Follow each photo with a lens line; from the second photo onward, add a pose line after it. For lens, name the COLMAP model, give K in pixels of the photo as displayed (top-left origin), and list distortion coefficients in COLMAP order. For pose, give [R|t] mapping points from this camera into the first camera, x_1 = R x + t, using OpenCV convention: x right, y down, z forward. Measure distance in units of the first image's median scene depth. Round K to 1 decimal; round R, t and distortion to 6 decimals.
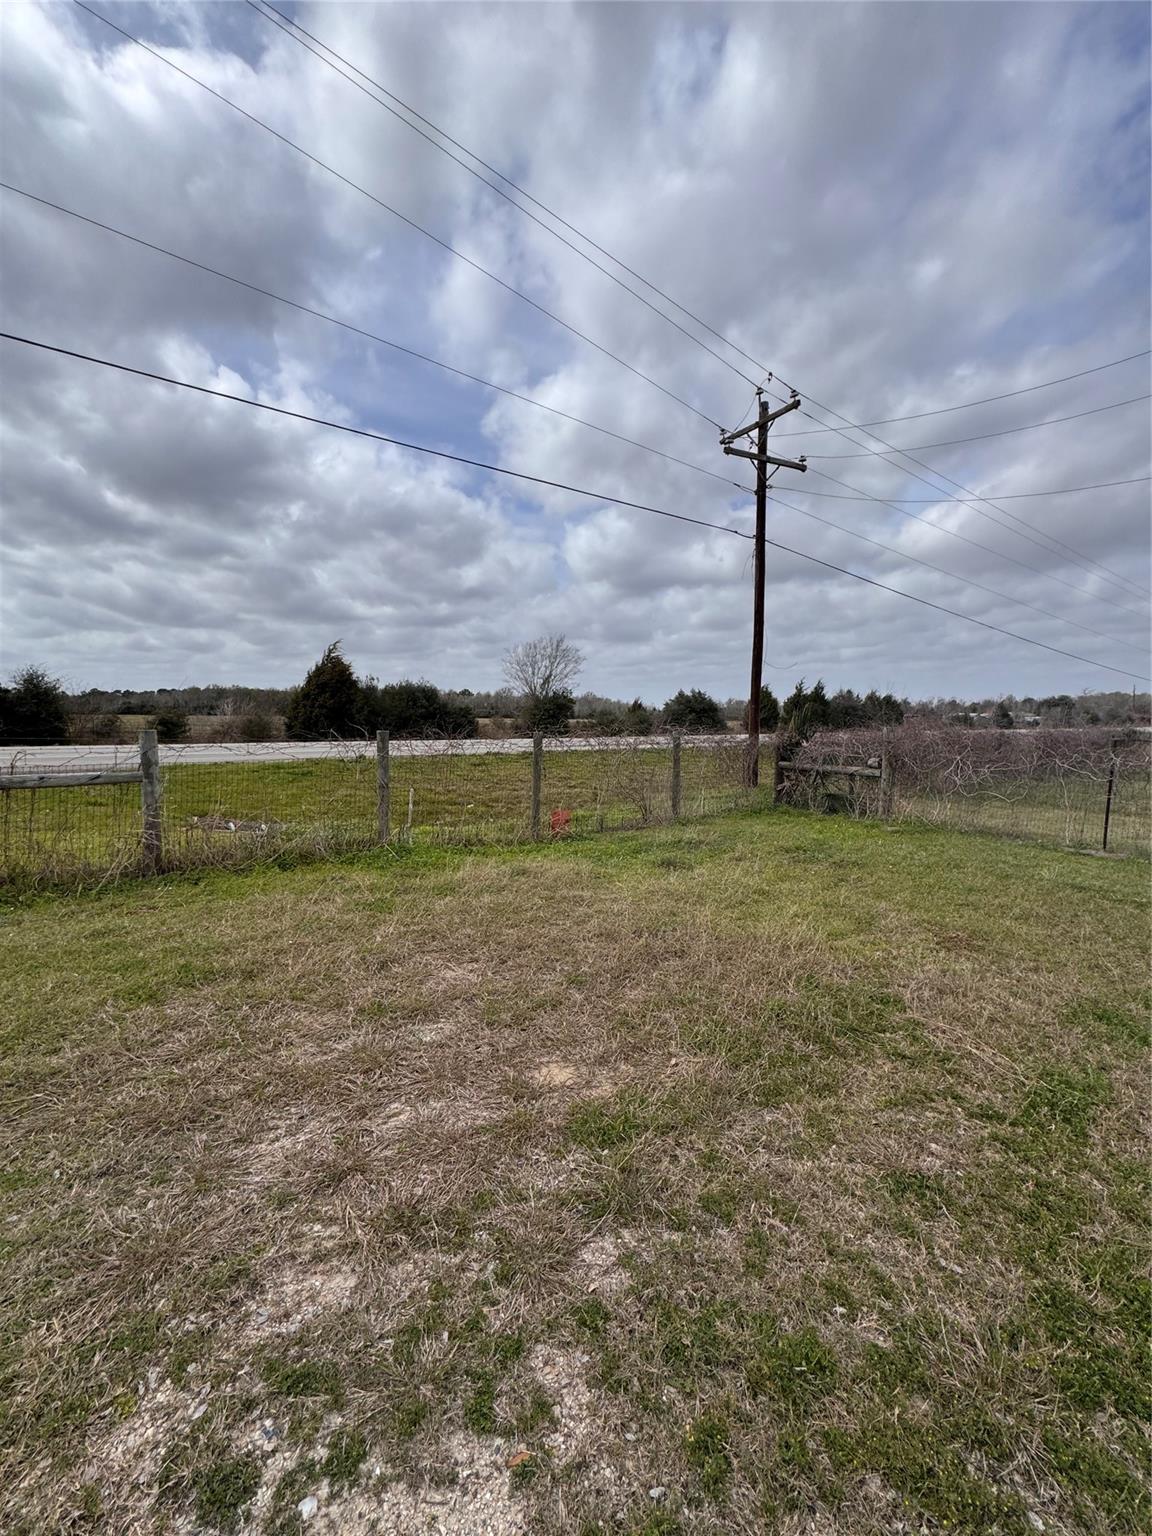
lens RADIAL K [[608.6, 0, 576.5], [0, 608.6, 772.4], [0, 0, 1]] dist [-0.001756, 0.000058]
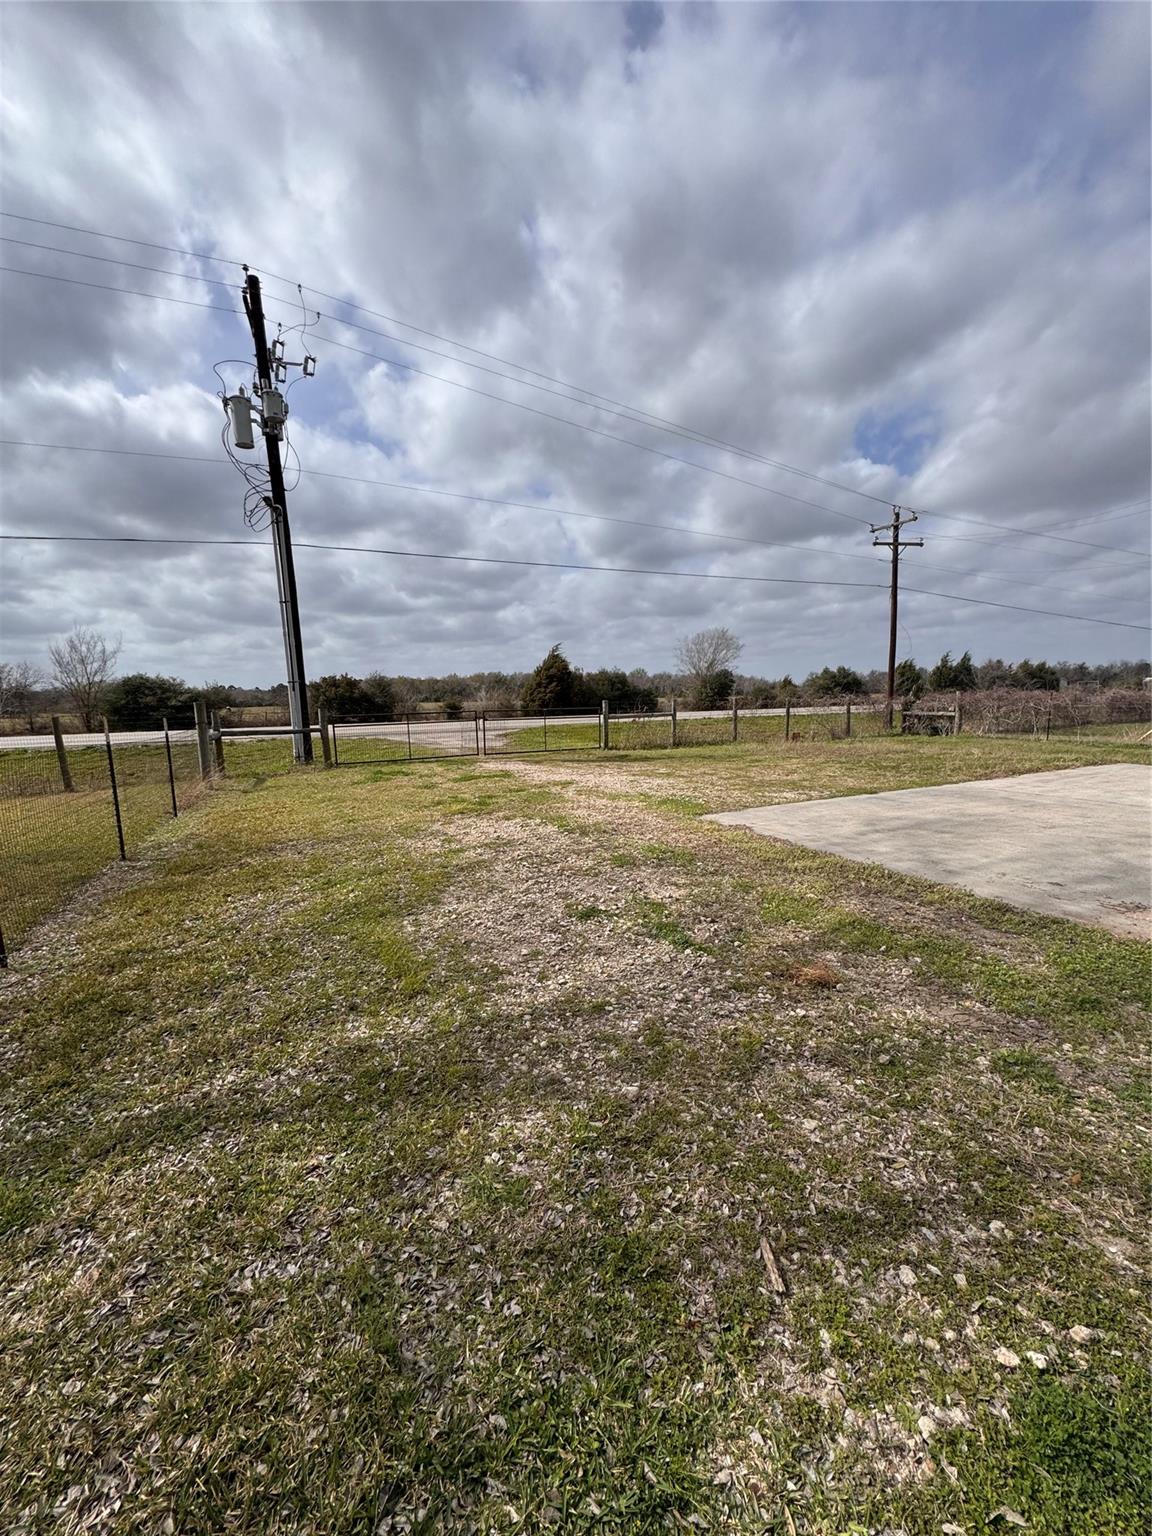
lens RADIAL K [[610.2, 0, 579.3], [0, 610.2, 774.0], [0, 0, 1]] dist [-0.002078, 0.000419]
pose [[0.979929, -0.003175, -0.199320, -0.076761], [0.010307, 0.999343, 0.034752, 0.027123], [0.199079, -0.036109, 0.979318, -0.294227]]
